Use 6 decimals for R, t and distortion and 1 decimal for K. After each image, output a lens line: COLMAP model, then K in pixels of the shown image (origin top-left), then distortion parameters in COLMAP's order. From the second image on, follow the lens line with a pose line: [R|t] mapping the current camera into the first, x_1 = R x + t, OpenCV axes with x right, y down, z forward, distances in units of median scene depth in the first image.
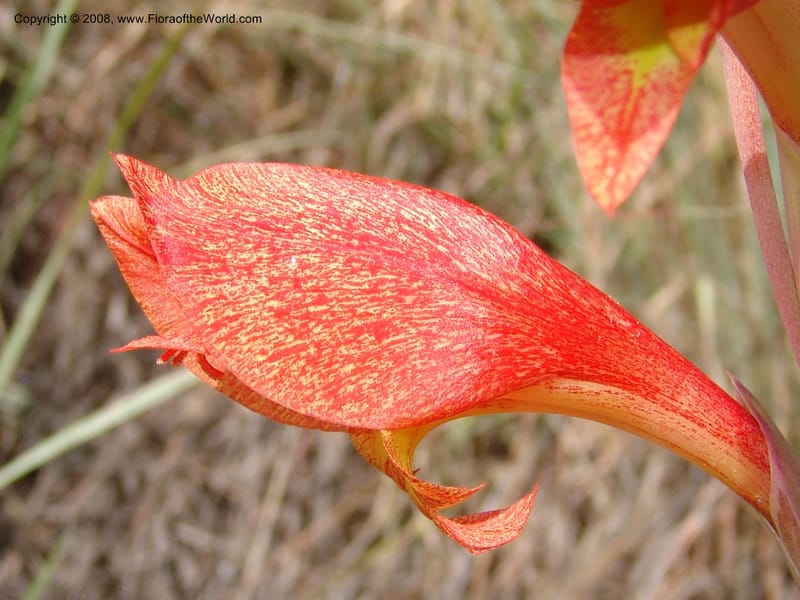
lens RADIAL K [[2227.2, 0, 400.0], [0, 2227.2, 300.0], [0, 0, 1]] dist [-0.001642, 0.024421]
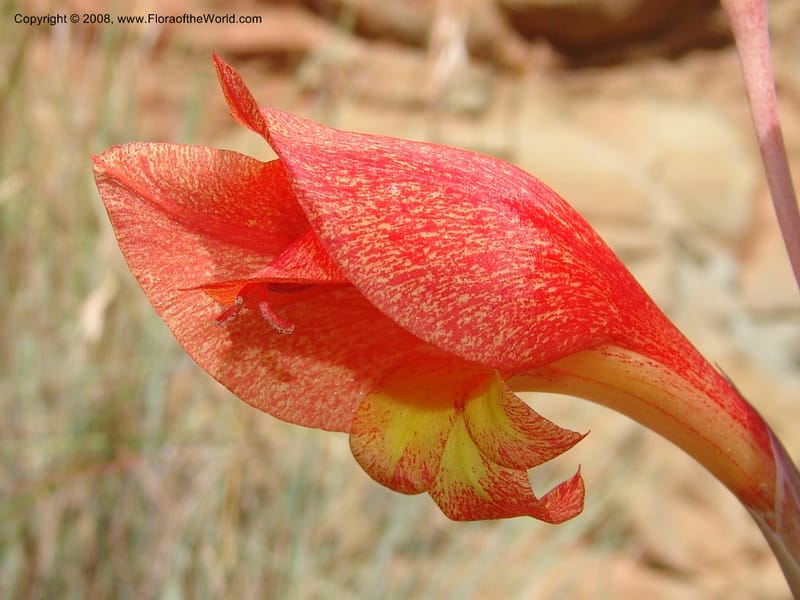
lens RADIAL K [[2227.2, 0, 400.0], [0, 2227.2, 300.0], [0, 0, 1]] dist [-0.001642, 0.024421]
pose [[0.876683, 0.059235, 0.477408, -0.485907], [0.072456, 0.964811, -0.252765, 0.261938], [-0.475580, 0.256186, 0.841541, 0.235935]]
